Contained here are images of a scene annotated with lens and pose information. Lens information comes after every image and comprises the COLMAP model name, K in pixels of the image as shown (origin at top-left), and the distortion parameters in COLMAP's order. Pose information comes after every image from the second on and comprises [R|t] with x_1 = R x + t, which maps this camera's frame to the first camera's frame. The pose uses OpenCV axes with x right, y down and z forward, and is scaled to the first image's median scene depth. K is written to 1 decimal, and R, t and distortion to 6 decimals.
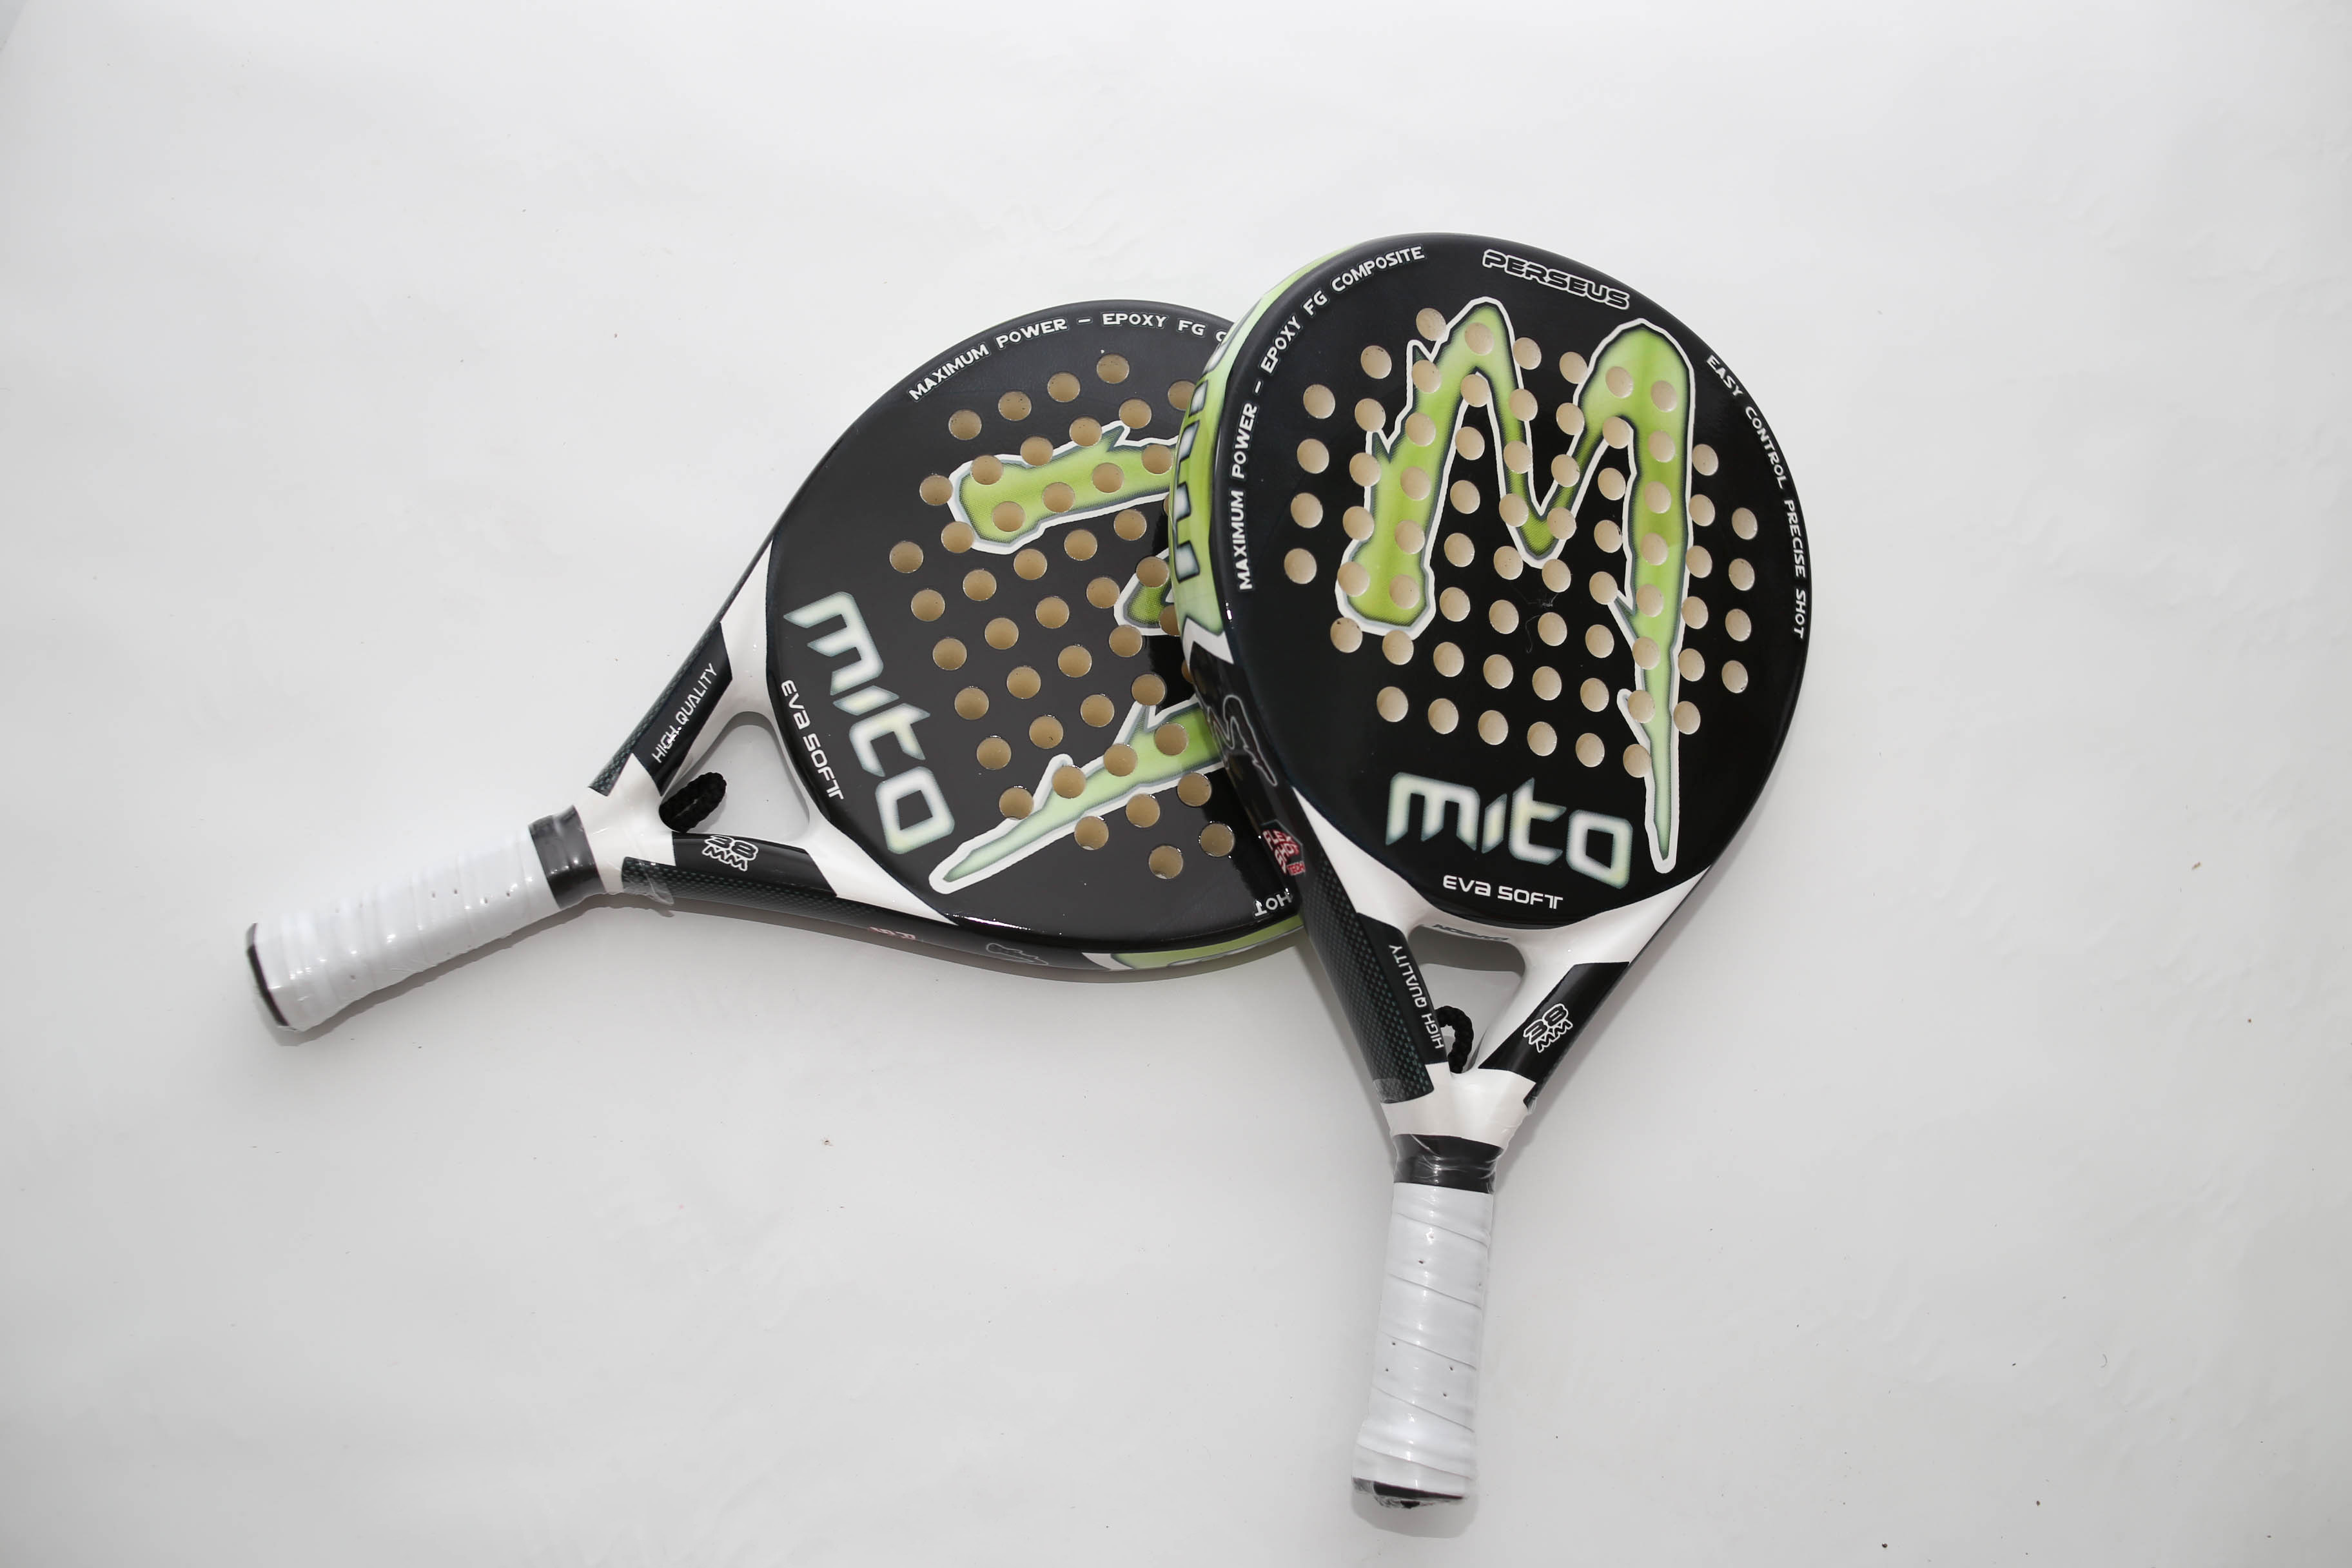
lens RADIAL K [[2398.9, 0, 1146.8], [0, 2398.9, 853.6], [0, 0, 1]] dist [-0.095389, 0.000000]
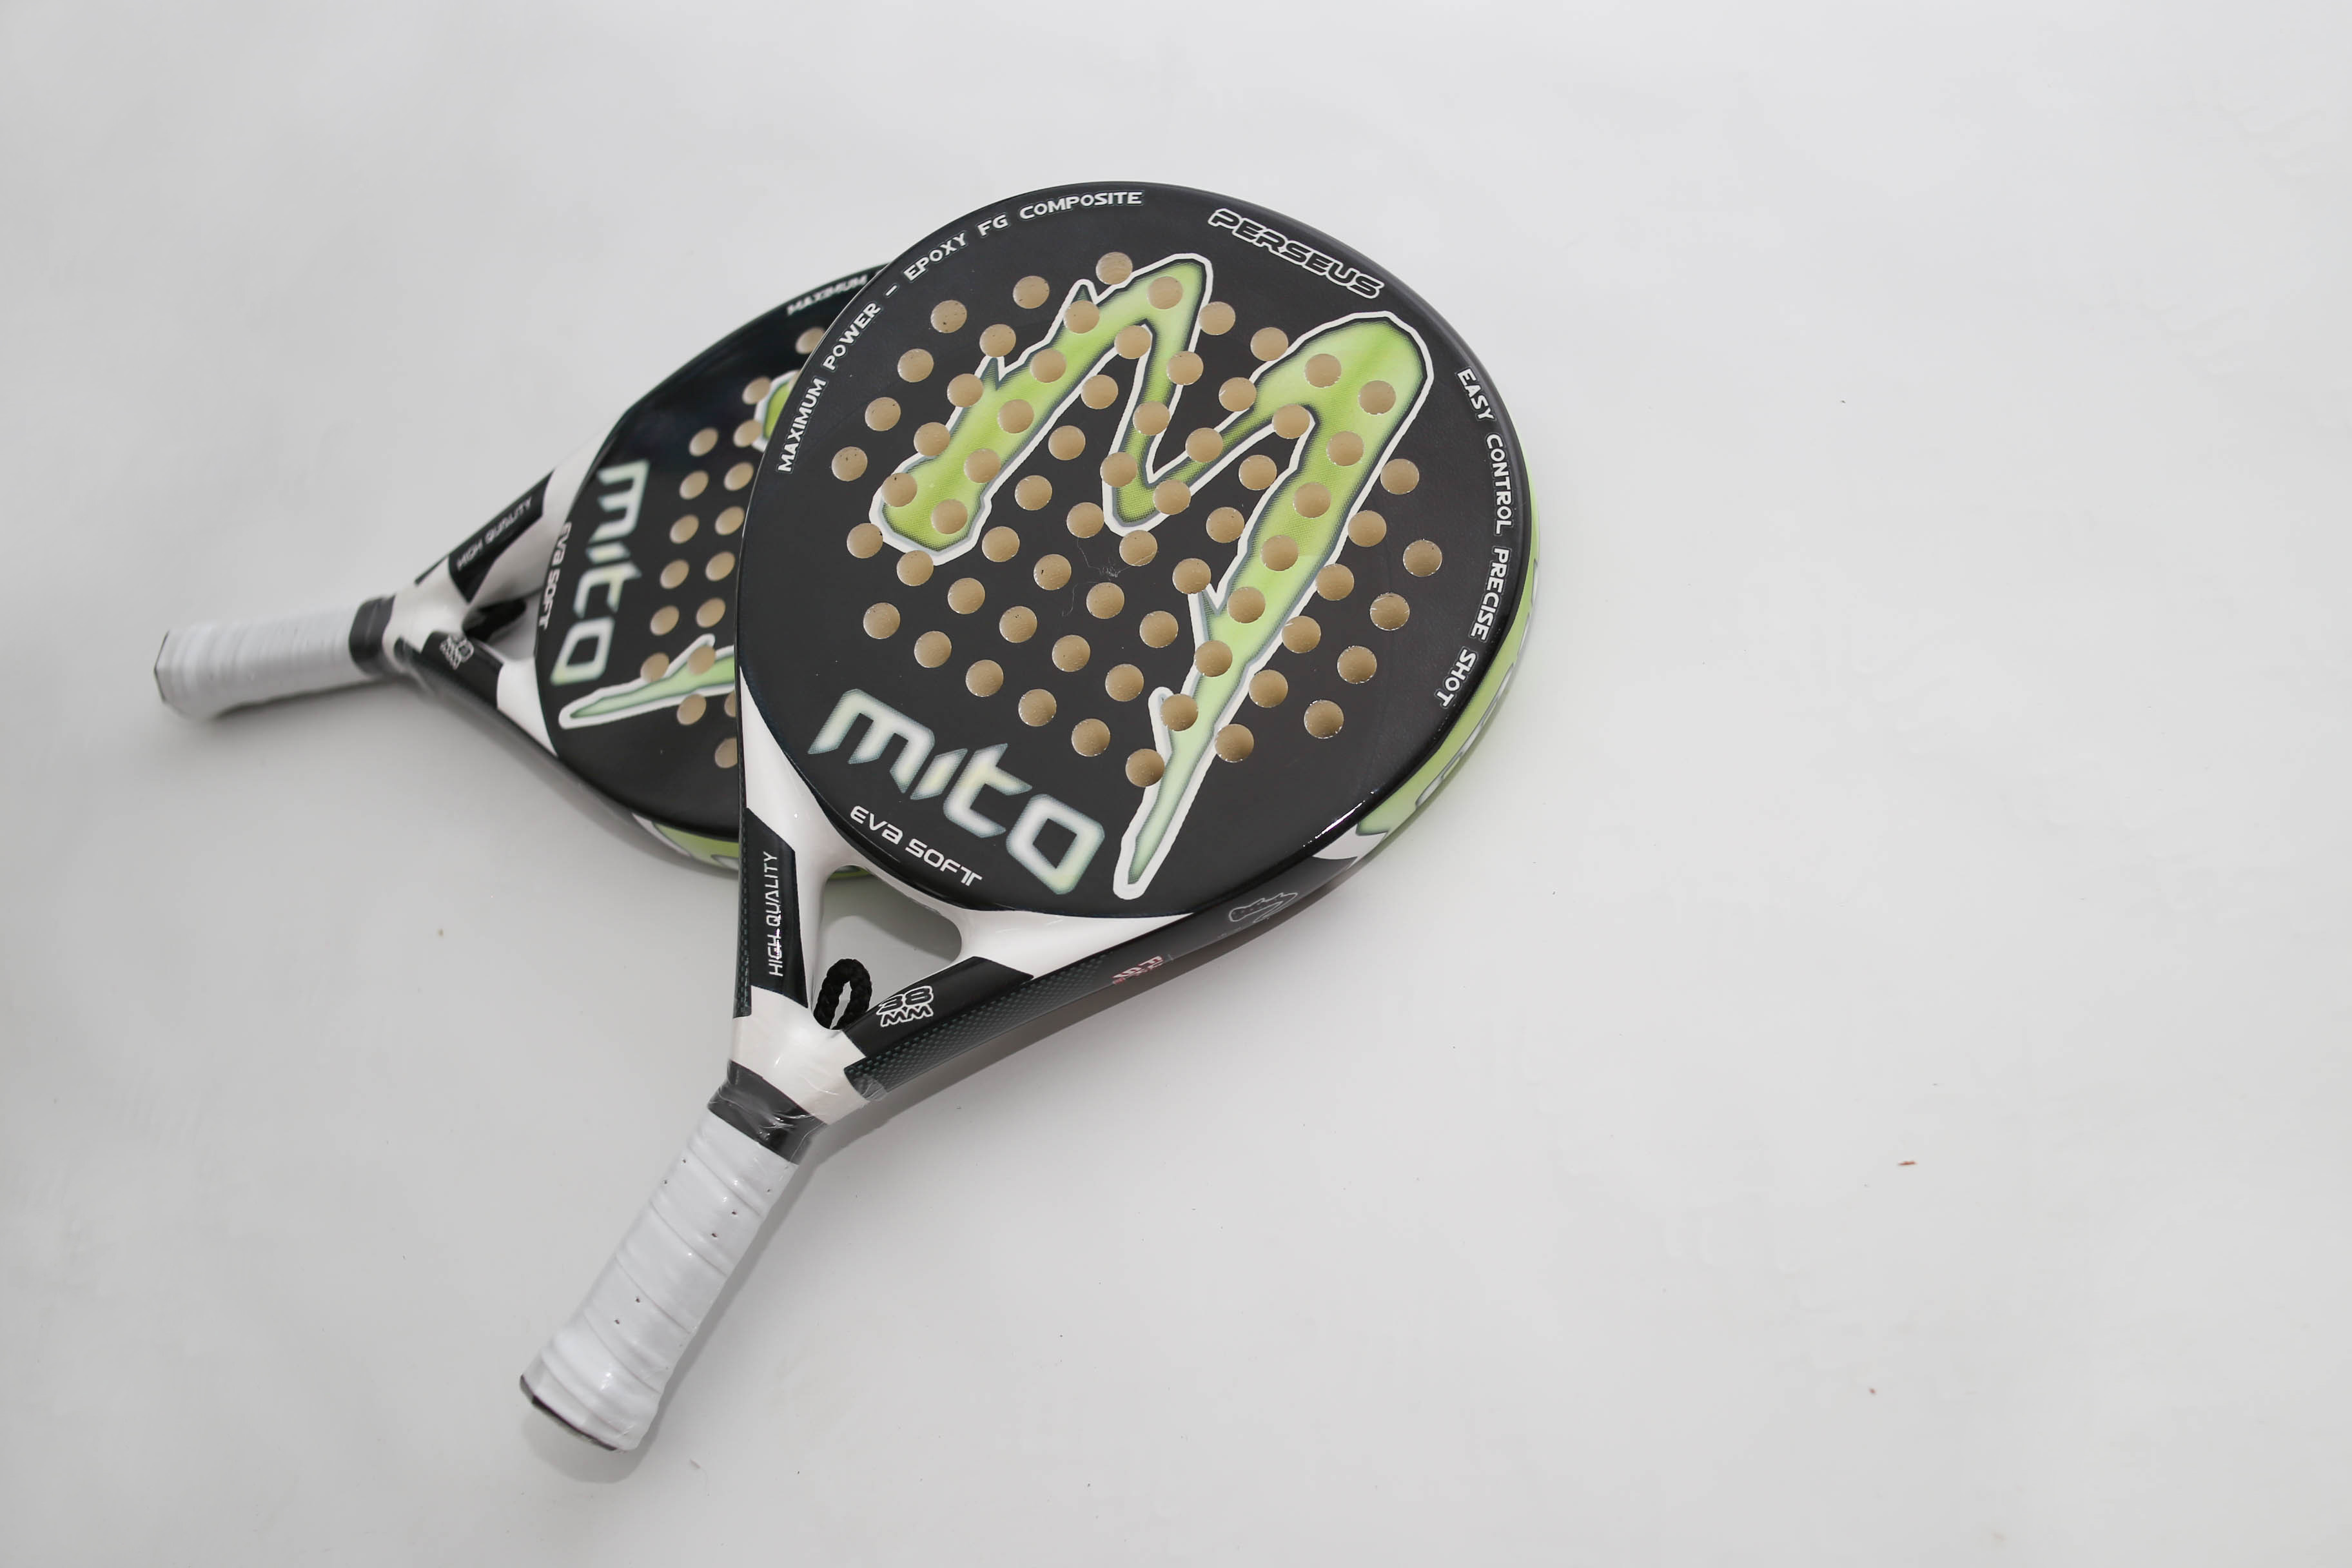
lens RADIAL K [[2398.9, 0, 1074.2], [0, 2398.9, 807.7], [0, 0, 1]] dist [-0.095389, 0.000000]
pose [[0.742738, 0.231680, -0.628224, 0.738826], [-0.342392, 0.937703, -0.058993, 0.034462], [0.575420, 0.258915, 0.775793, 0.326113]]
